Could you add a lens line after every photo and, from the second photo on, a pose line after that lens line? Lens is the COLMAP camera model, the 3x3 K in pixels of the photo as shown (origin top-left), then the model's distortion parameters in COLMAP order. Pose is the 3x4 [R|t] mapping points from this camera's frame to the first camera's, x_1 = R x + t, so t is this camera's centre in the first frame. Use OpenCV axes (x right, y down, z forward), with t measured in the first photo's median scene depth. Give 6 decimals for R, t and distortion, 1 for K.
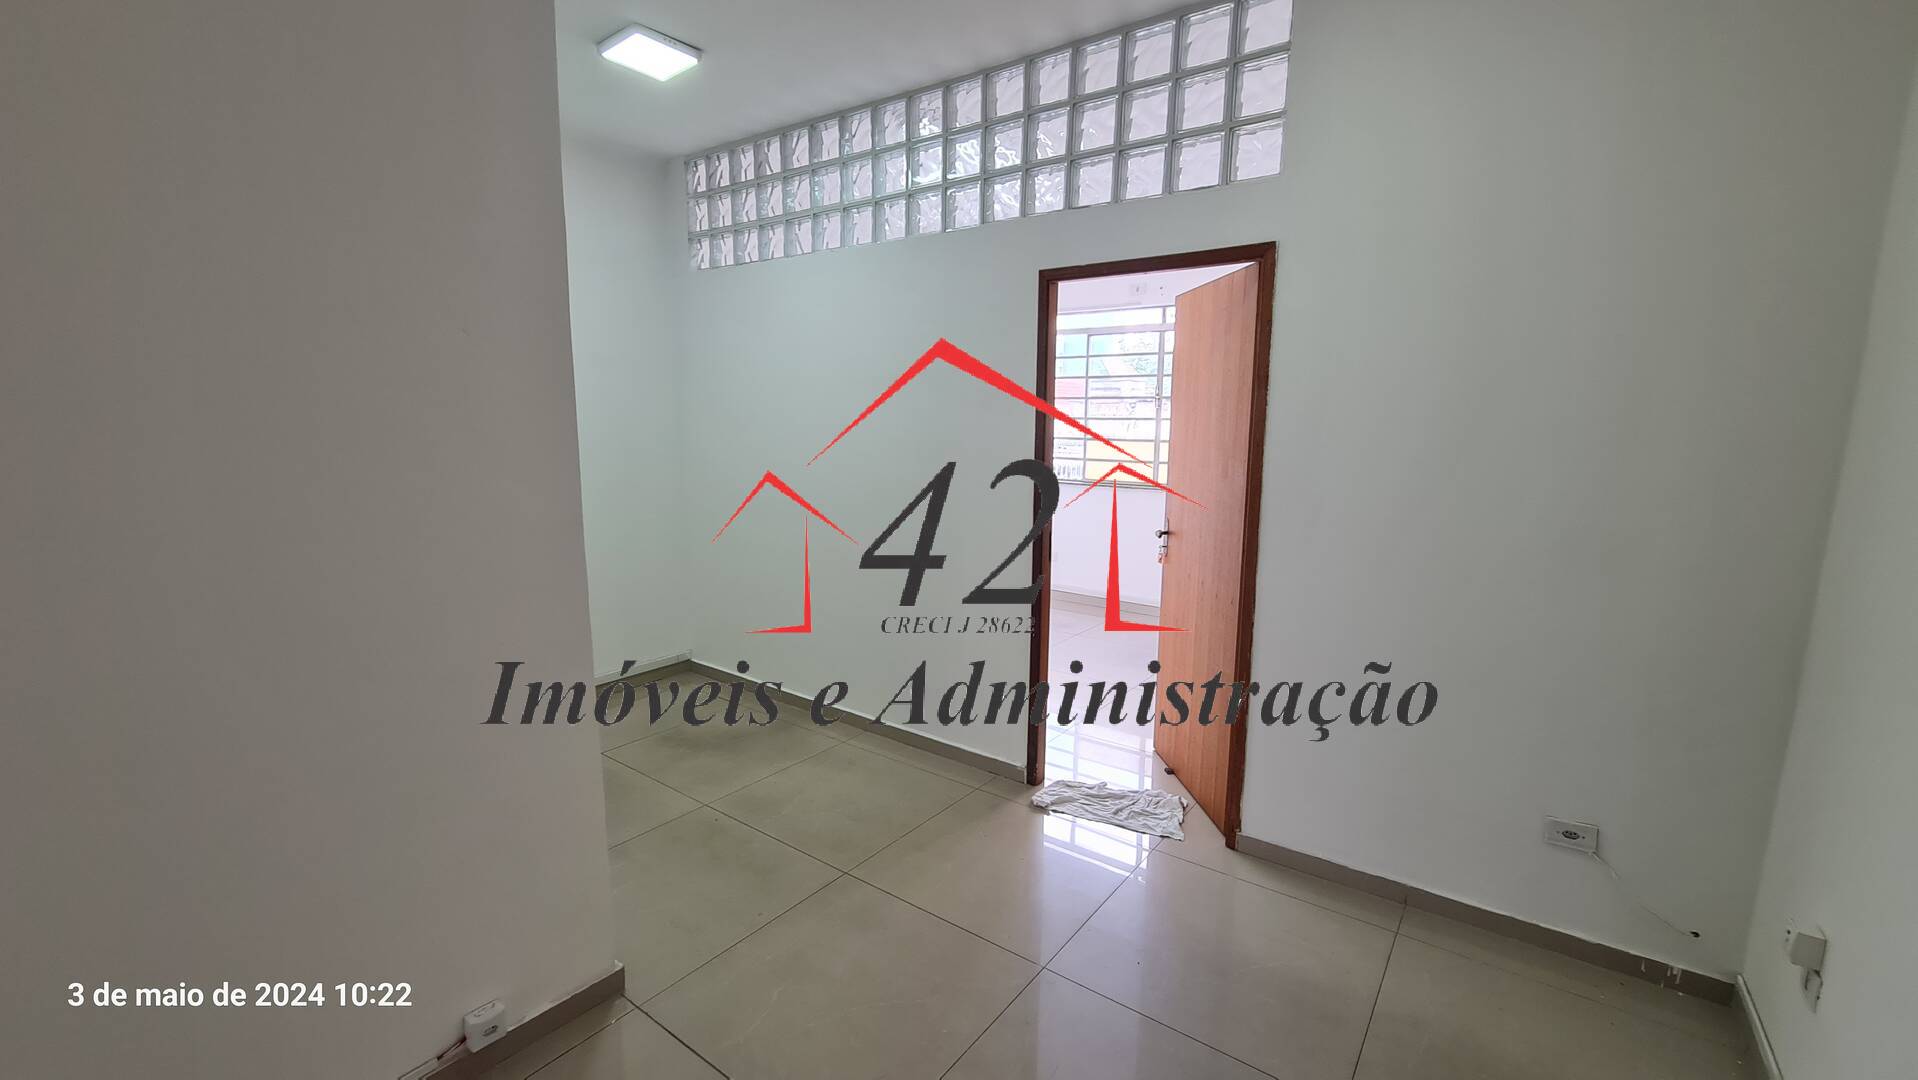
lens RADIAL K [[791.1, 0, 959.0], [0, 791.1, 540.0], [0, 0, 1]] dist [0.000448, -0.000009]
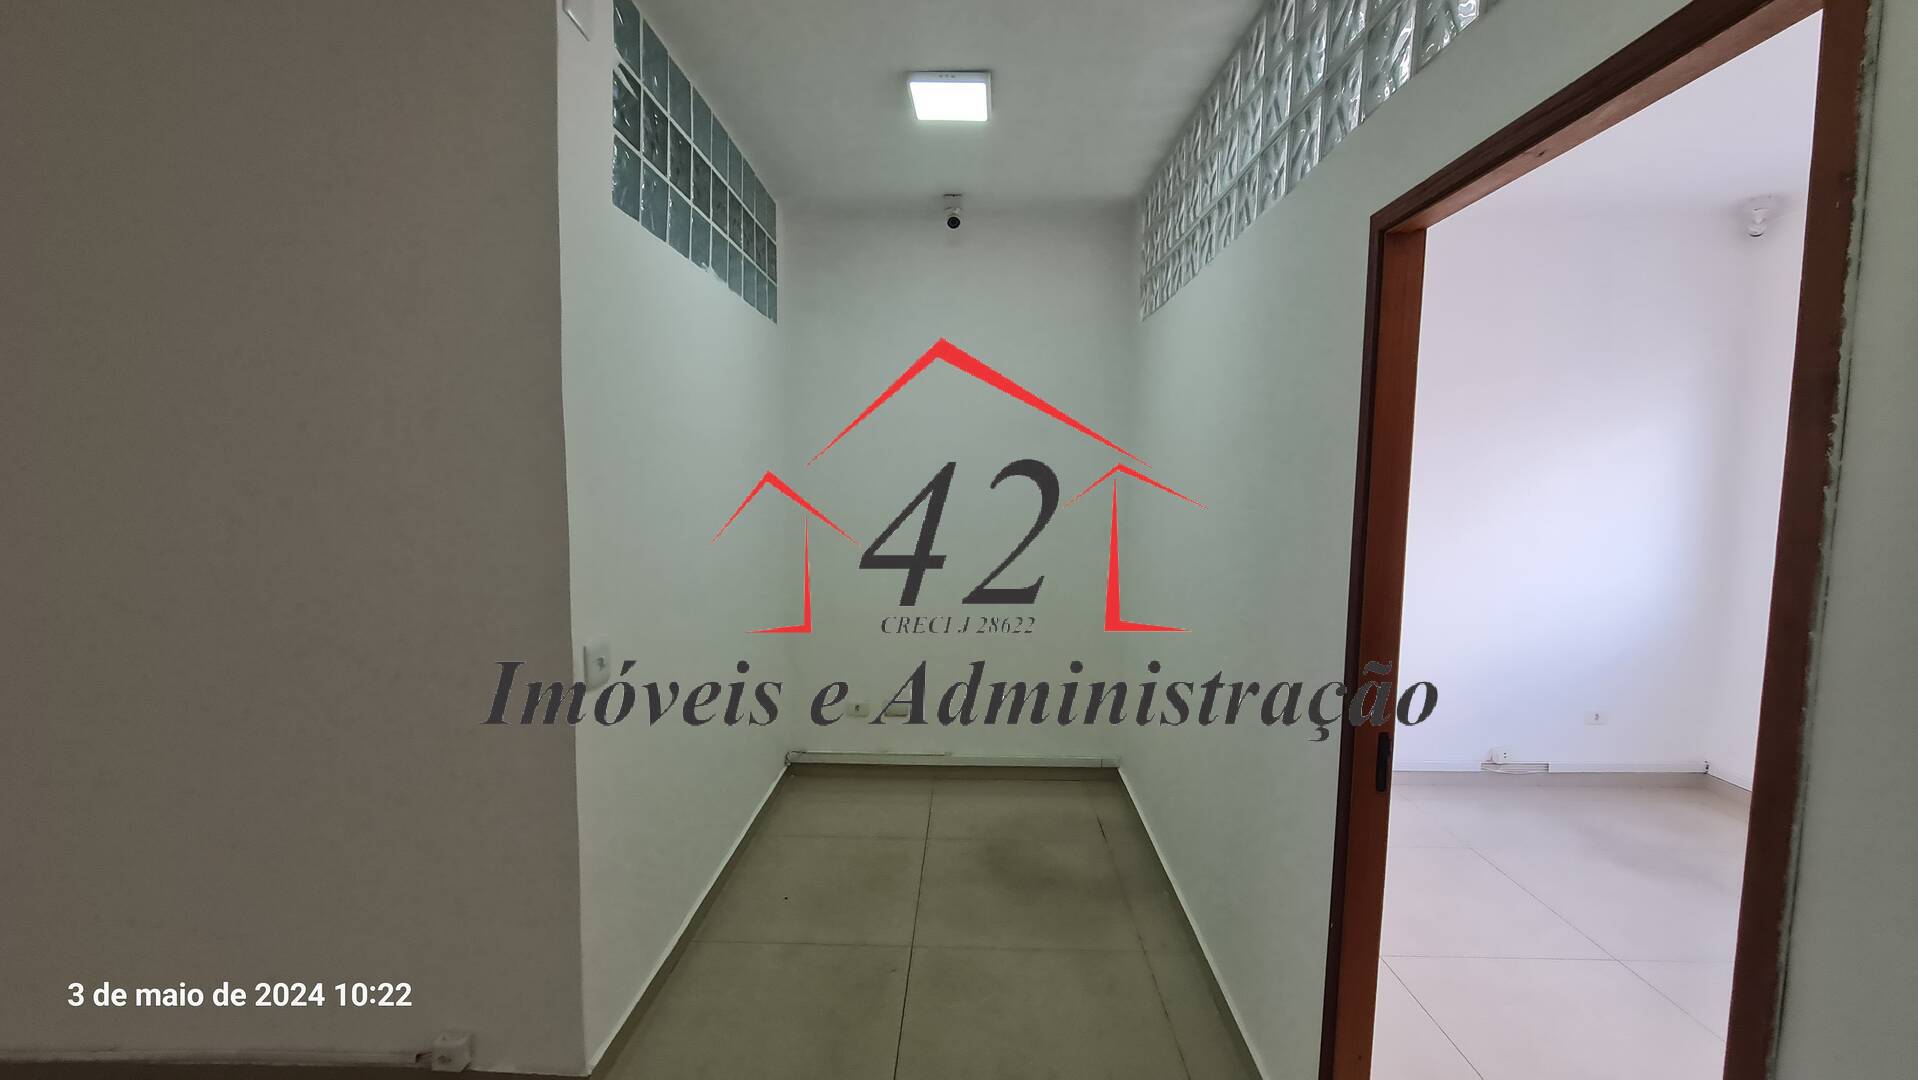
lens RADIAL K [[791.1, 0, 959.0], [0, 791.1, 540.0], [0, 0, 1]] dist [0.000448, -0.000009]
pose [[0.577200, 0.063181, -0.814155, 0.379052], [-0.132648, 0.991015, -0.017135, -0.088747], [0.805757, 0.117886, 0.580395, 0.516258]]
